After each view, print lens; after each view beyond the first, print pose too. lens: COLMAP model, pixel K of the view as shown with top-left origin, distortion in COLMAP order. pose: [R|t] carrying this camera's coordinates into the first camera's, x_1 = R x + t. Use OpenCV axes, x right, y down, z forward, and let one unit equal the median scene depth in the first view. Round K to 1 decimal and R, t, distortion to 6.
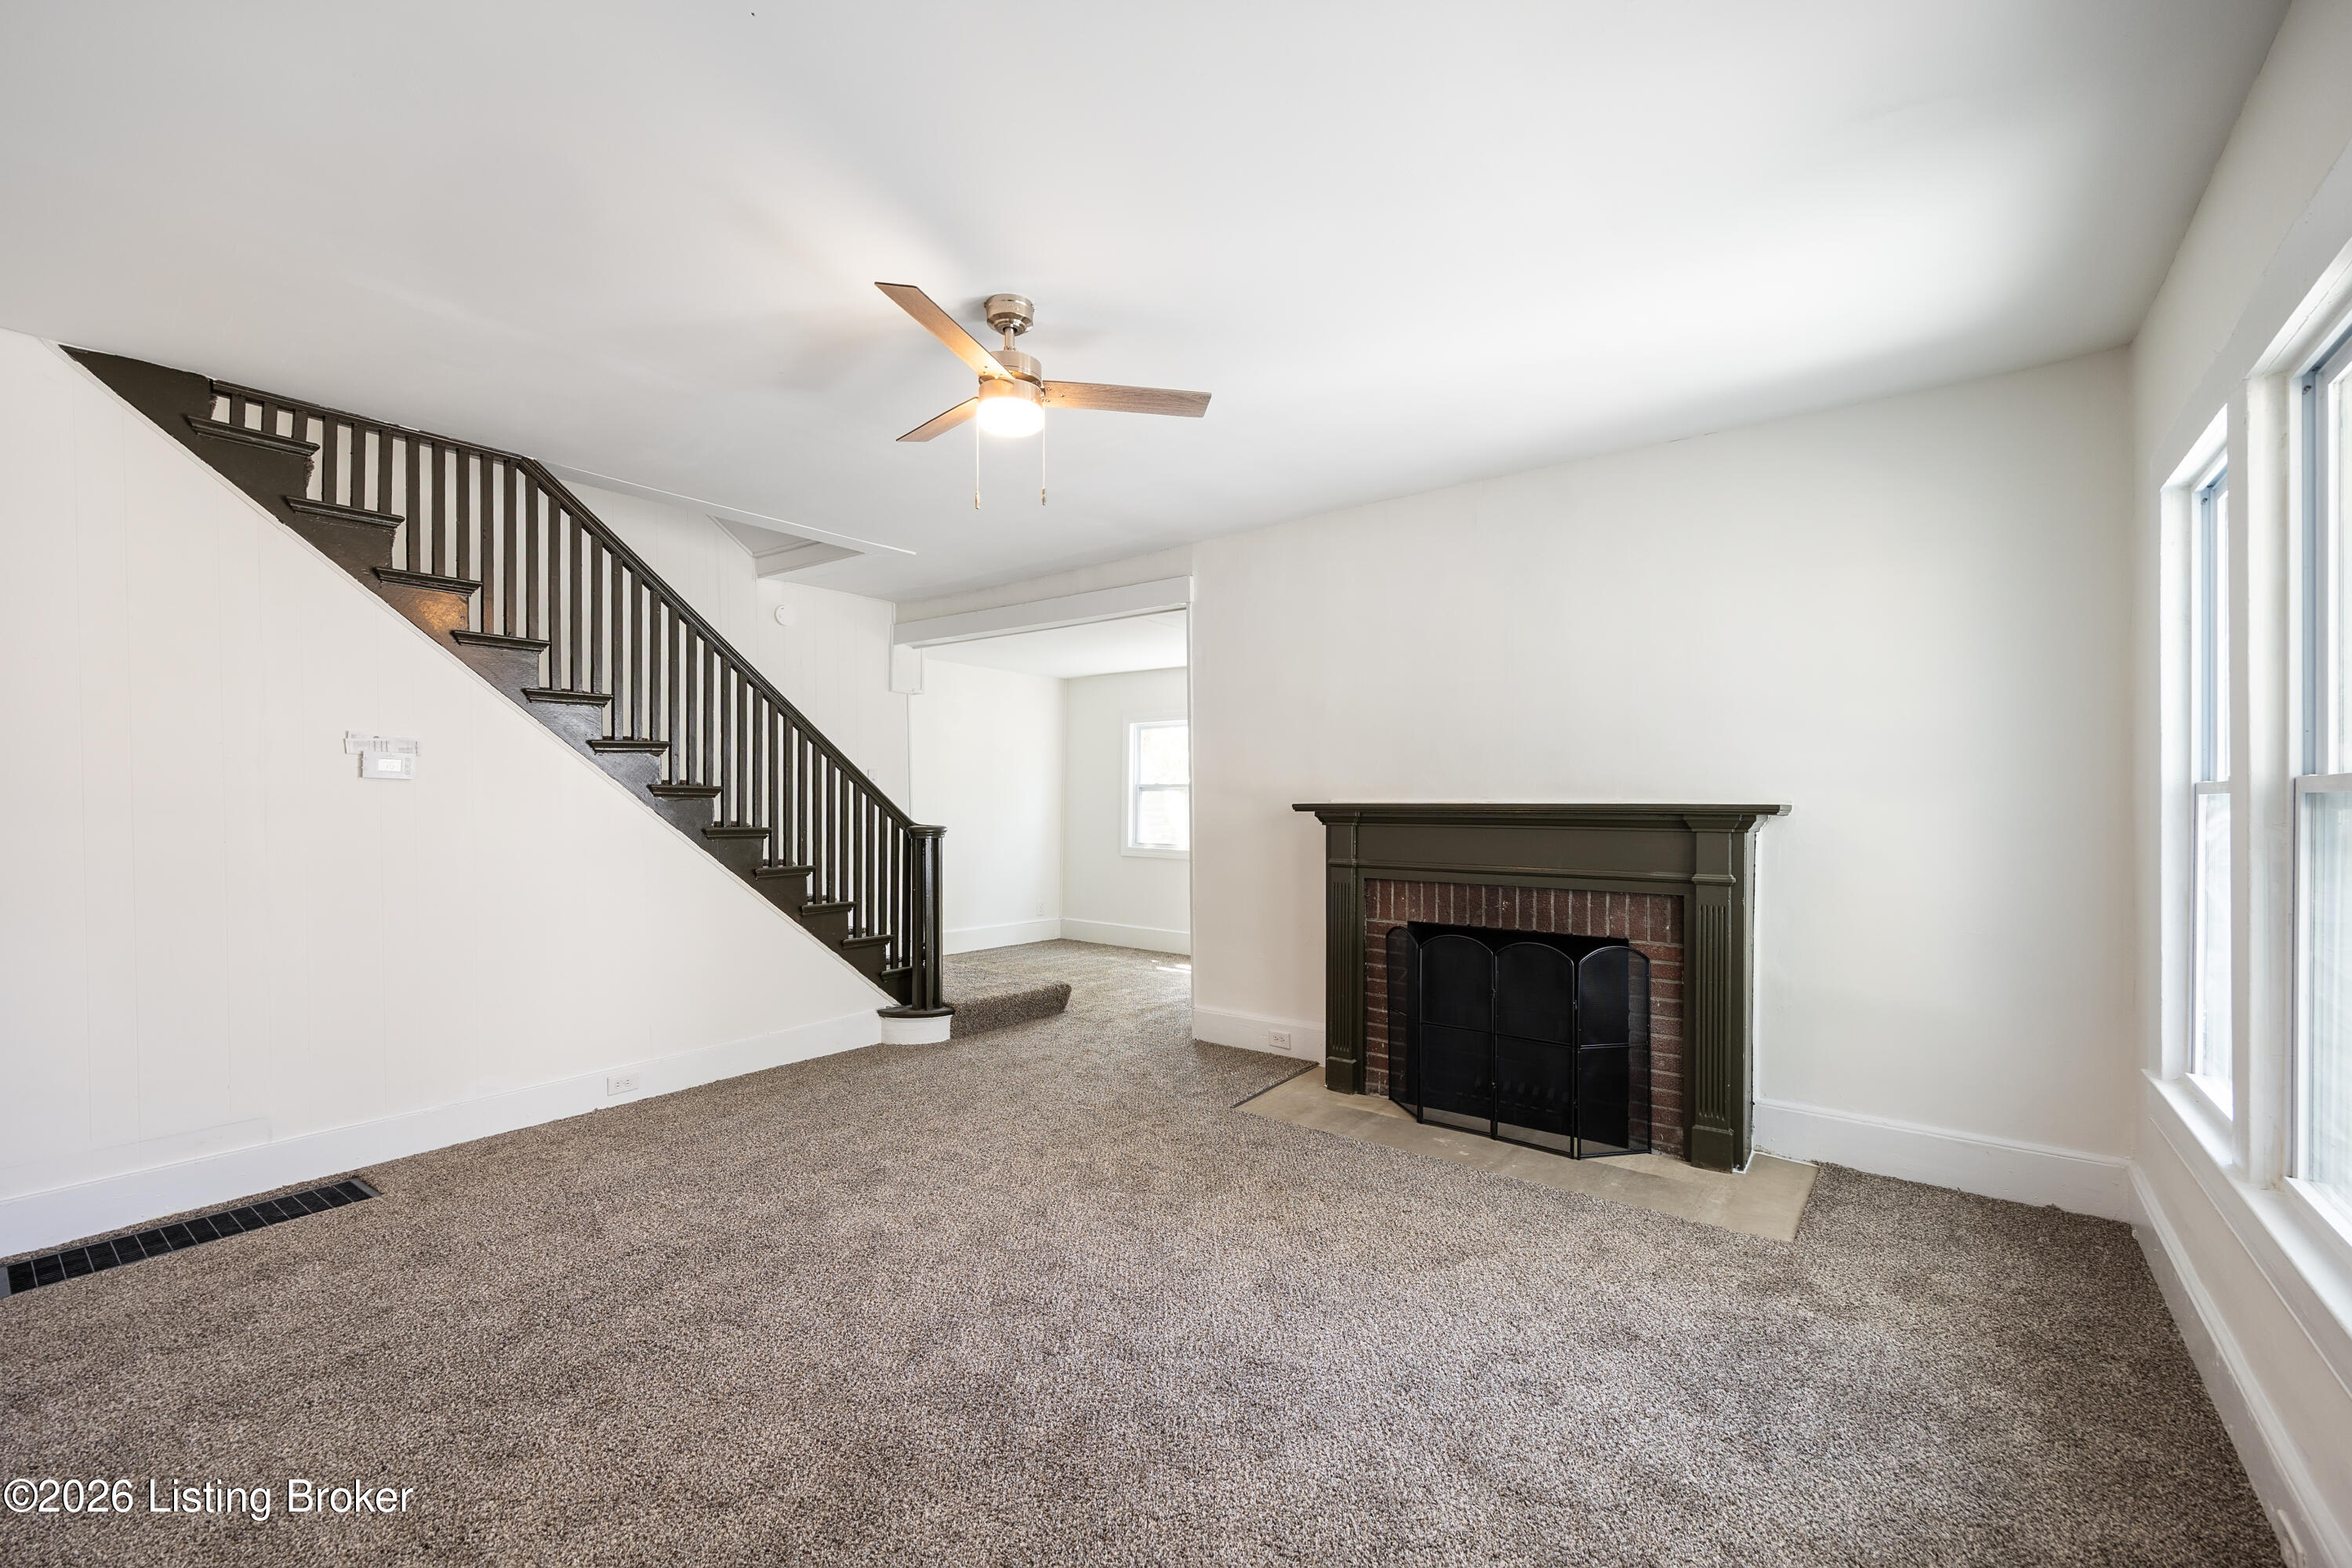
lens RADIAL K [[919.3, 0, 1154.4], [0, 919.3, 799.0], [0, 0, 1]] dist [0.000094, 0.000473]
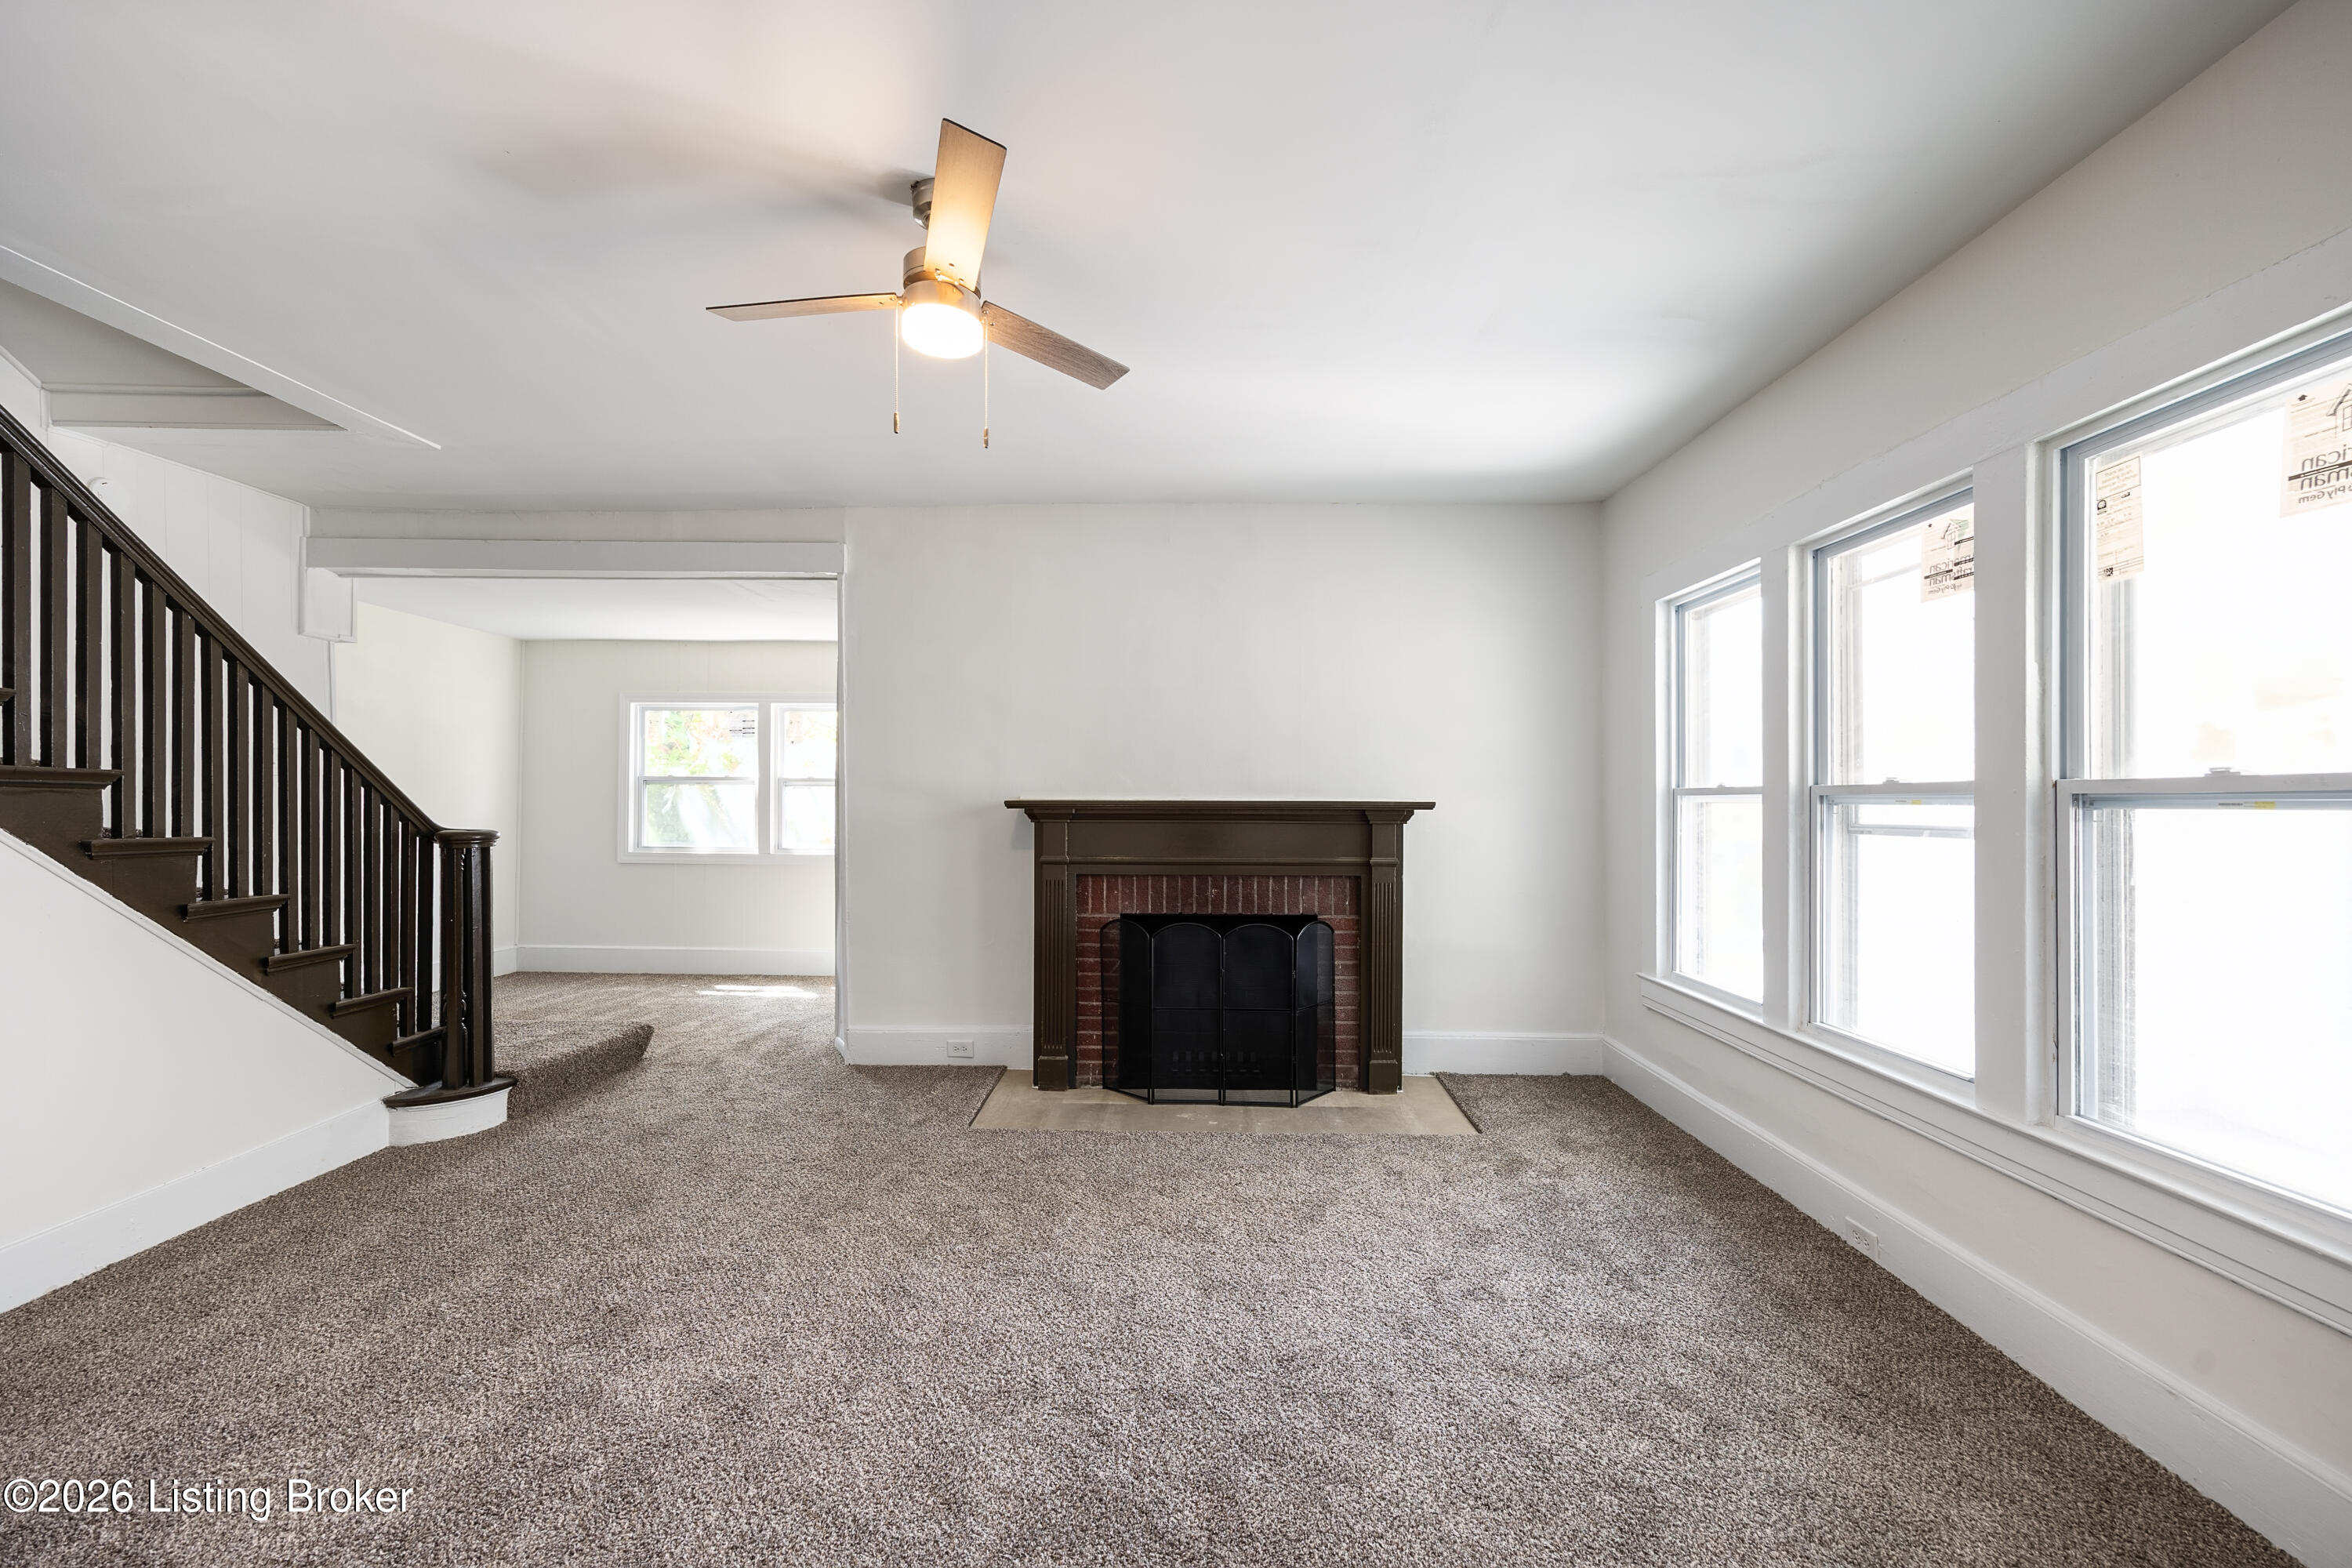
lens RADIAL K [[919.3, 0, 1136.2], [0, 919.3, 798.9], [0, 0, 1]] dist [0.000094, 0.000473]
pose [[0.813225, 0.000929, 0.581949, -0.355912], [-0.003851, 0.999985, 0.003786, -0.000791], [-0.581937, -0.005320, 0.813216, 0.164921]]
